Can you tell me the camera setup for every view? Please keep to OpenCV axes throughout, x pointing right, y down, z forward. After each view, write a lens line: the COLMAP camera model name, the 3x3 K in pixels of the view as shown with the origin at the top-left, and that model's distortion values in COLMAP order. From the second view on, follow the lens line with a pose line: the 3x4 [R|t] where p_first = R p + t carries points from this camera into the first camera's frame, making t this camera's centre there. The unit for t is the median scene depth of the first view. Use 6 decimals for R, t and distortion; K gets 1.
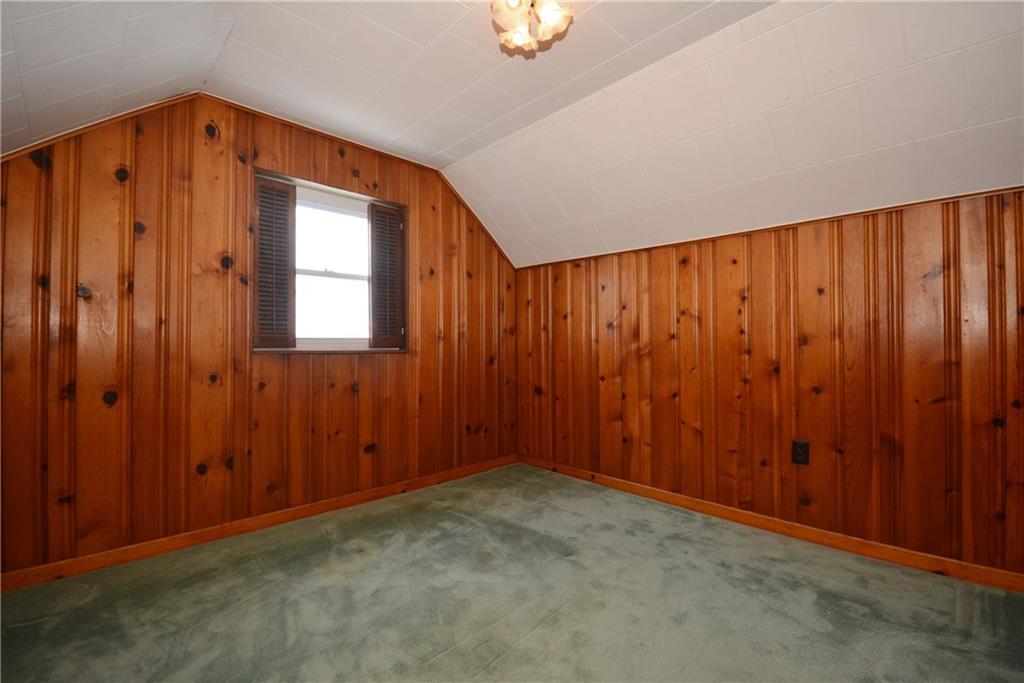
lens RADIAL K [[450.0, 0, 507.6], [0, 450.0, 341.8], [0, 0, 1]] dist [-0.000584, -0.009673]
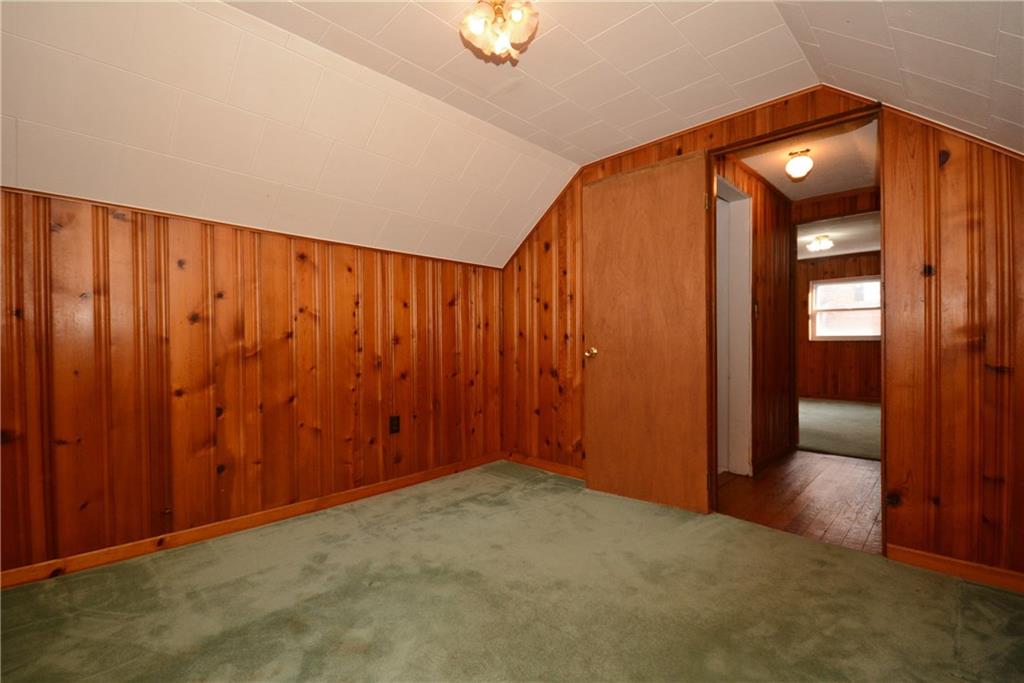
lens RADIAL K [[450.0, 0, 507.7], [0, 450.0, 342.3], [0, 0, 1]] dist [-0.000584, -0.009673]
pose [[-0.032783, -0.000171, 0.999462, -0.624557], [-0.000842, 1.000000, 0.000143, 0.002461], [-0.999462, -0.000837, -0.032783, 0.641995]]
